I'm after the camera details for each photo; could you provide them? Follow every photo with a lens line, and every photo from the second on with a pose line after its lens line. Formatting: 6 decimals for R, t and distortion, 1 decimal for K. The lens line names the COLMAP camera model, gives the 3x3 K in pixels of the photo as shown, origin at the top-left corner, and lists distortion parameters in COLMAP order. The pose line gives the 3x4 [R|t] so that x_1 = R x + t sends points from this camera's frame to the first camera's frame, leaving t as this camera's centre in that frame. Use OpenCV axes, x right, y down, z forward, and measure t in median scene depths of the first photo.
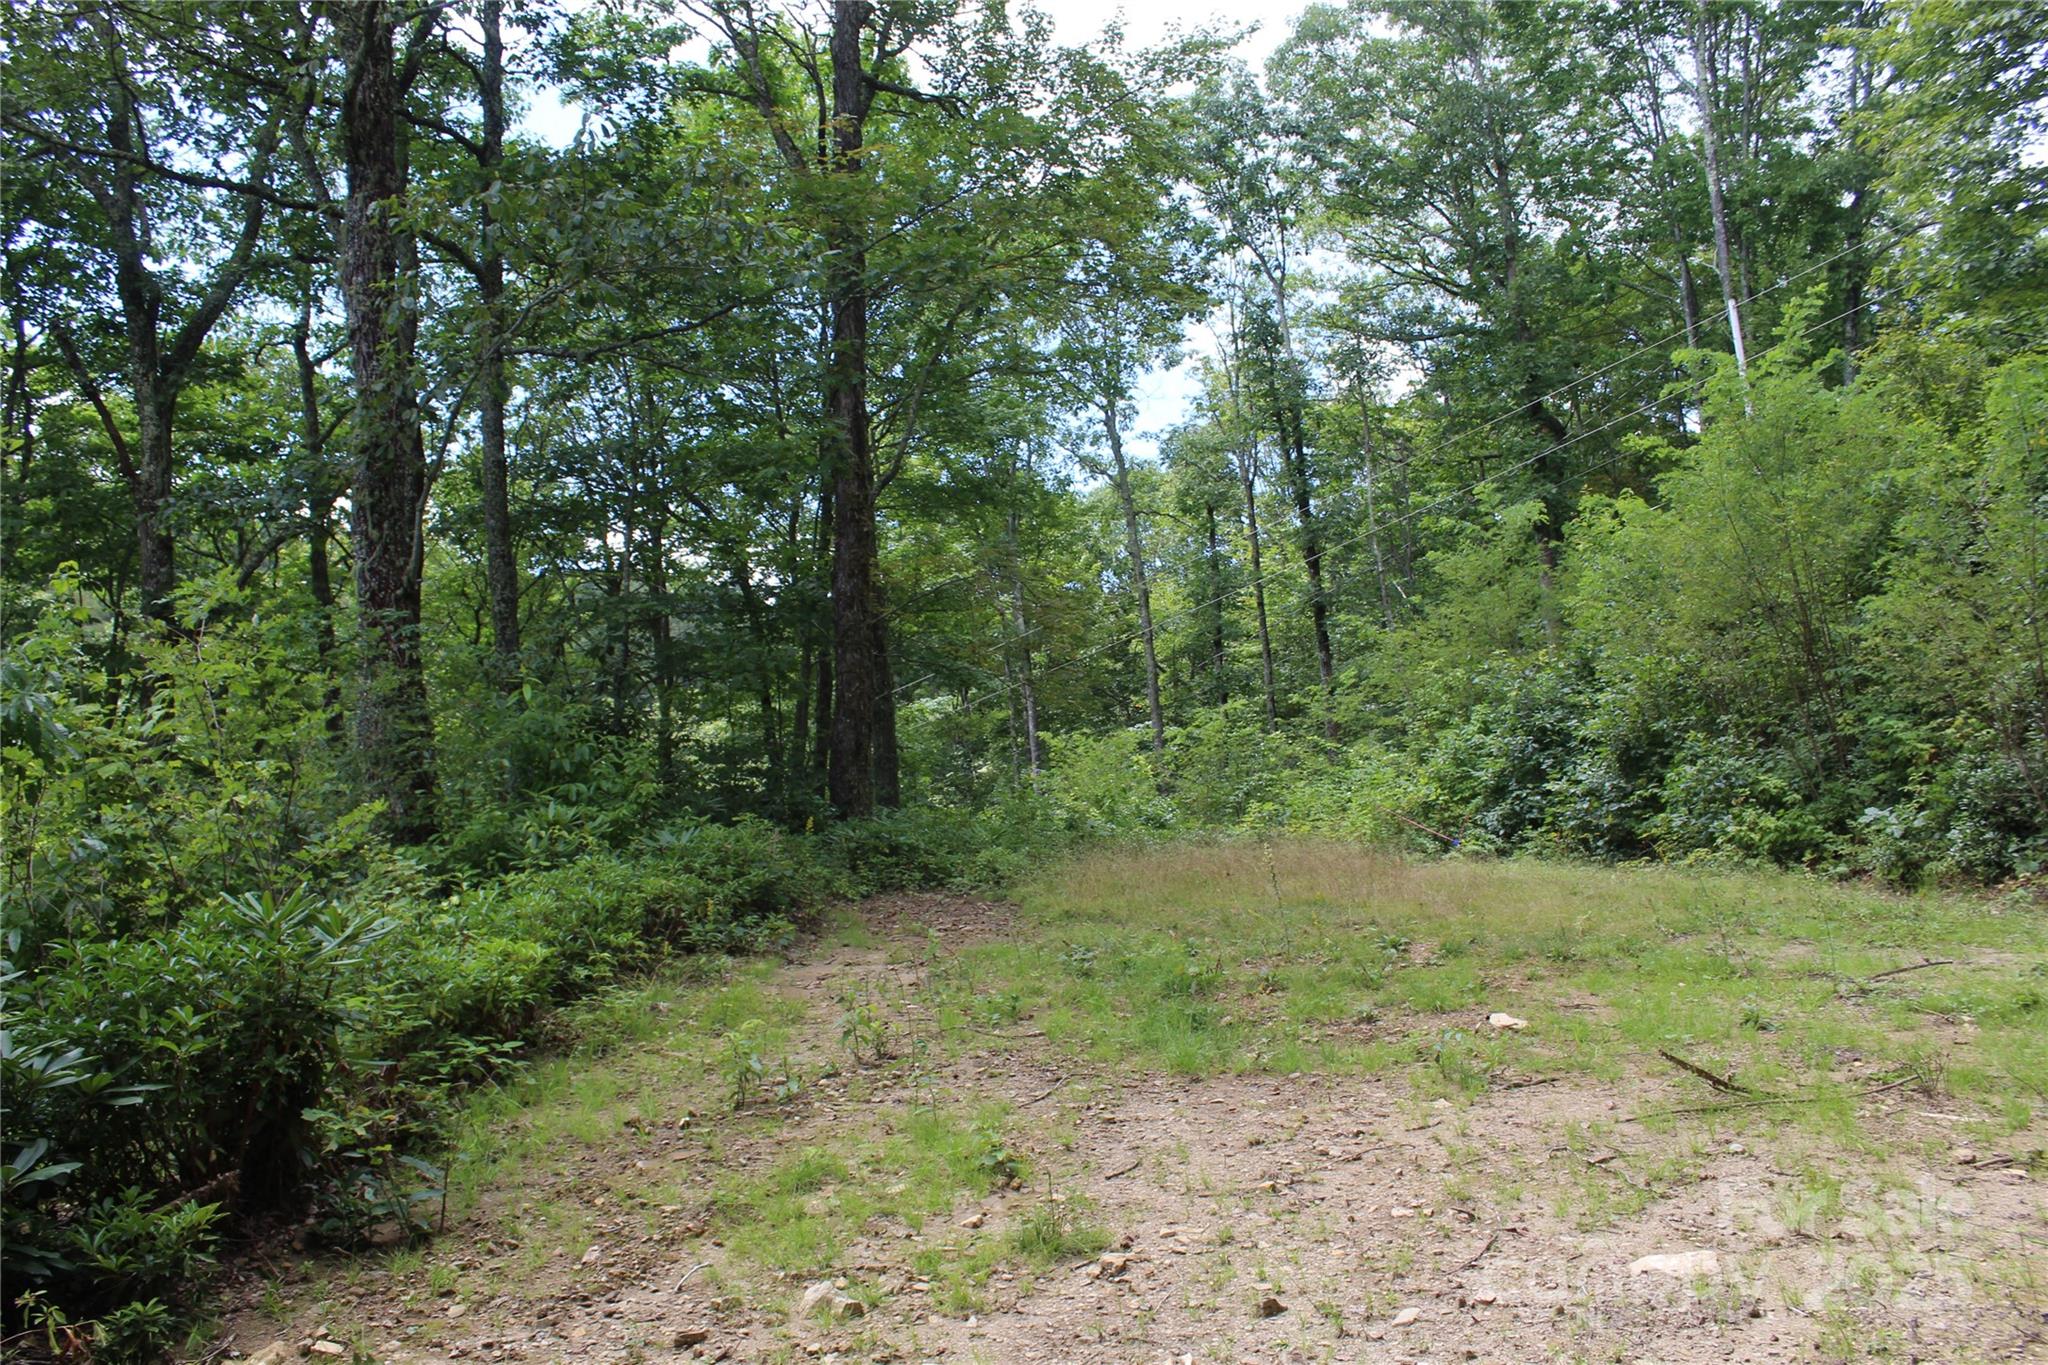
lens RADIAL K [[1701.1, 0, 1006.5], [0, 1701.1, 718.1], [0, 0, 1]] dist [-0.169299, 0.145030]
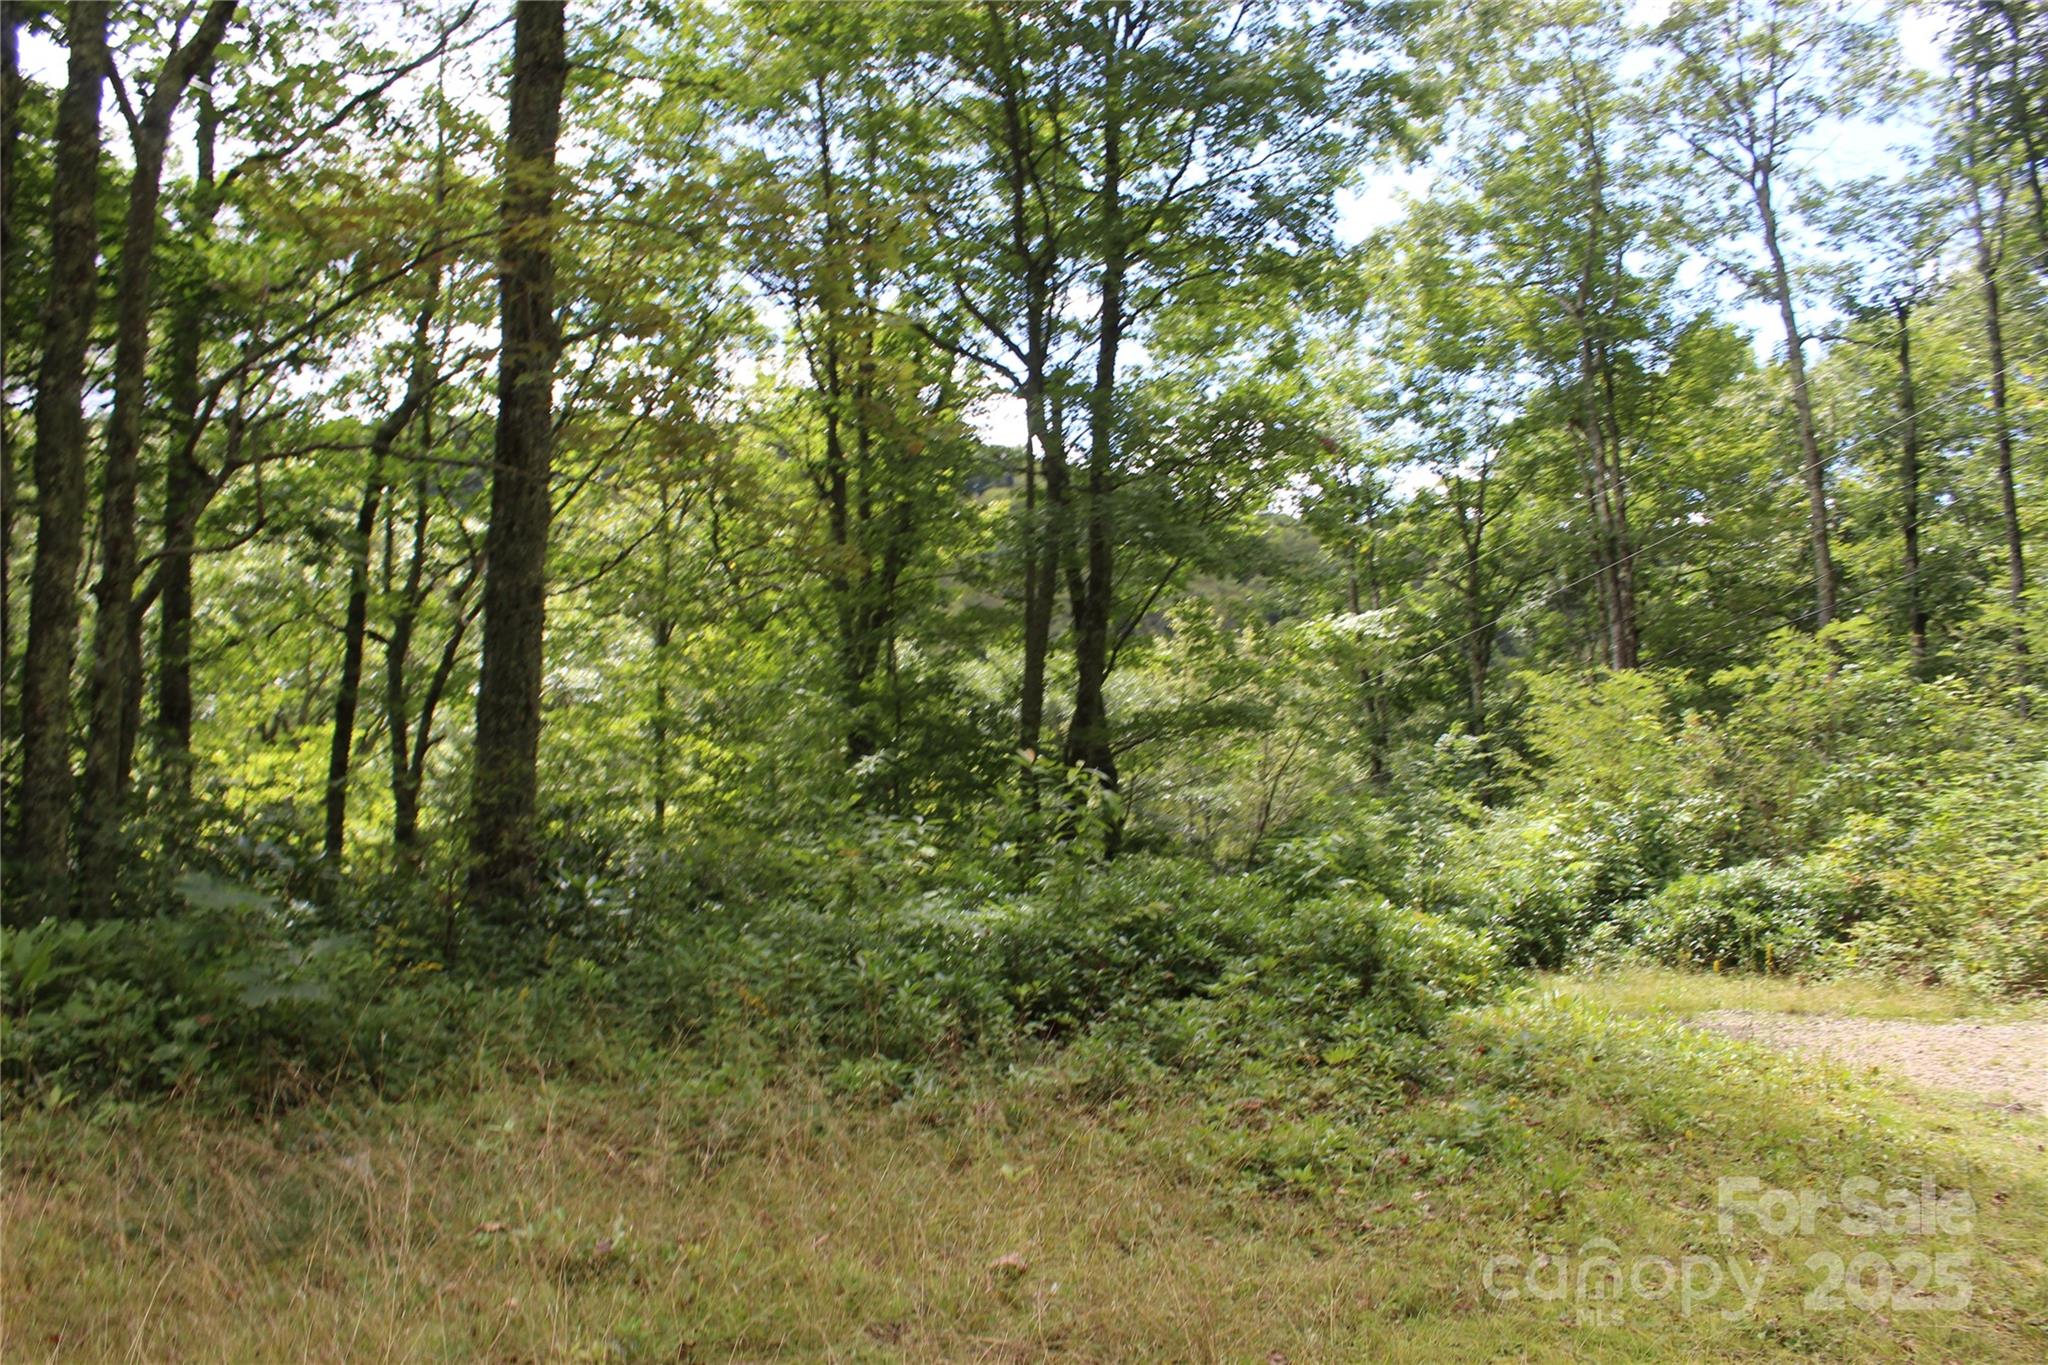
lens RADIAL K [[1701.1, 0, 1028.7], [0, 1701.1, 724.9], [0, 0, 1]] dist [-0.169299, 0.145030]
pose [[0.886005, 0.030433, -0.462676, 0.266518], [-0.014296, 0.999162, 0.038345, 0.014388], [0.463455, -0.027359, 0.885698, 0.774851]]
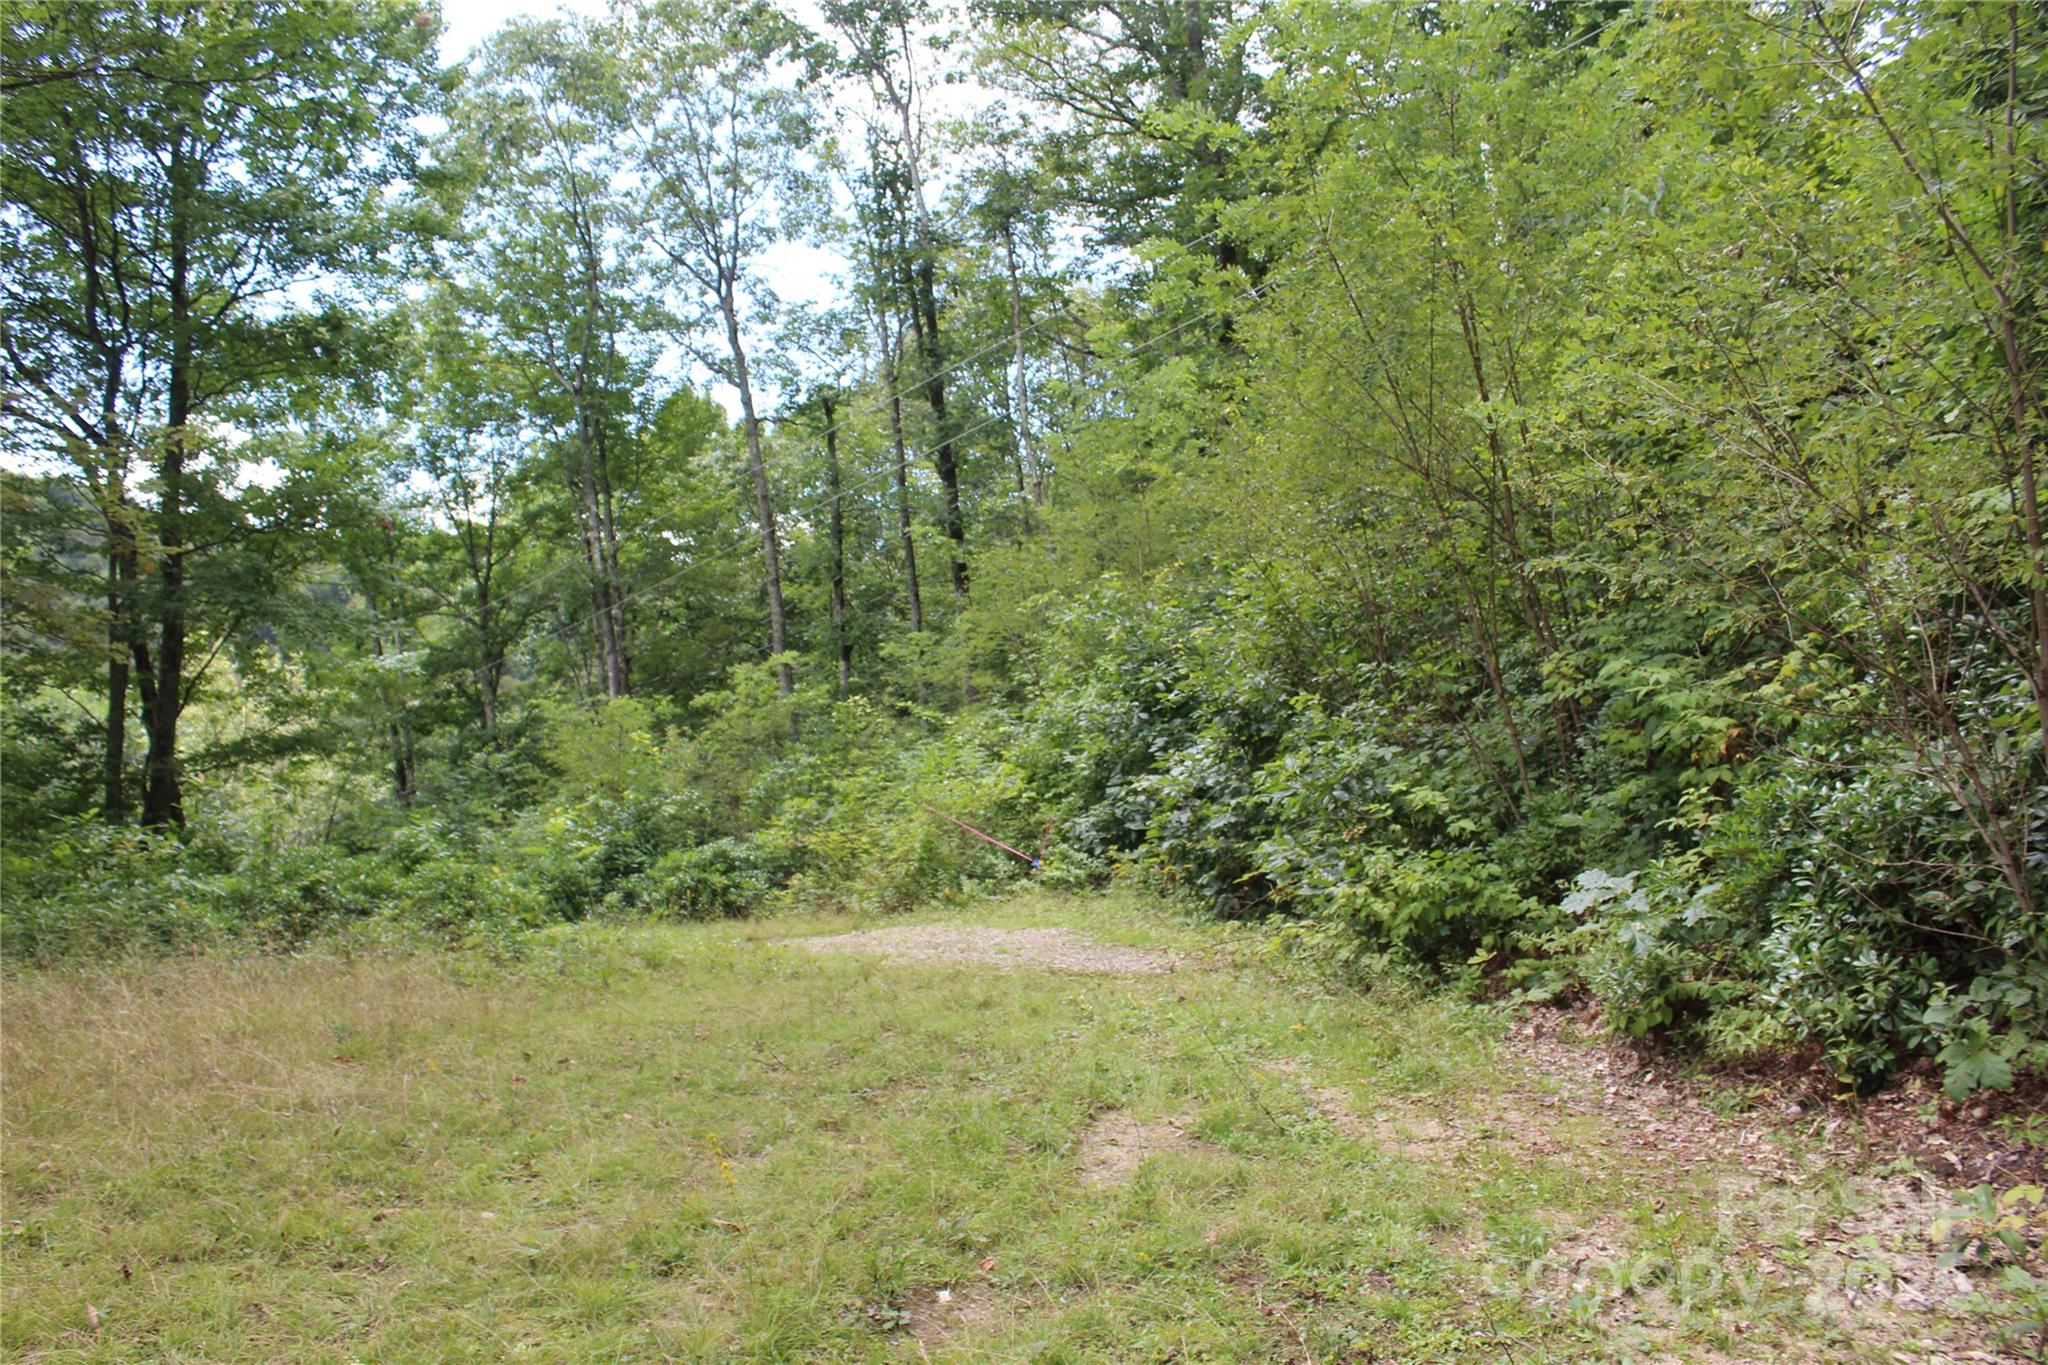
lens RADIAL K [[1701.1, 0, 1014.9], [0, 1701.1, 701.3], [0, 0, 1]] dist [-0.169299, 0.145030]
pose [[0.995636, -0.003542, 0.093258, 0.299502], [0.002566, 0.999941, 0.010585, 0.005428], [-0.093290, -0.010299, 0.995586, 0.517273]]
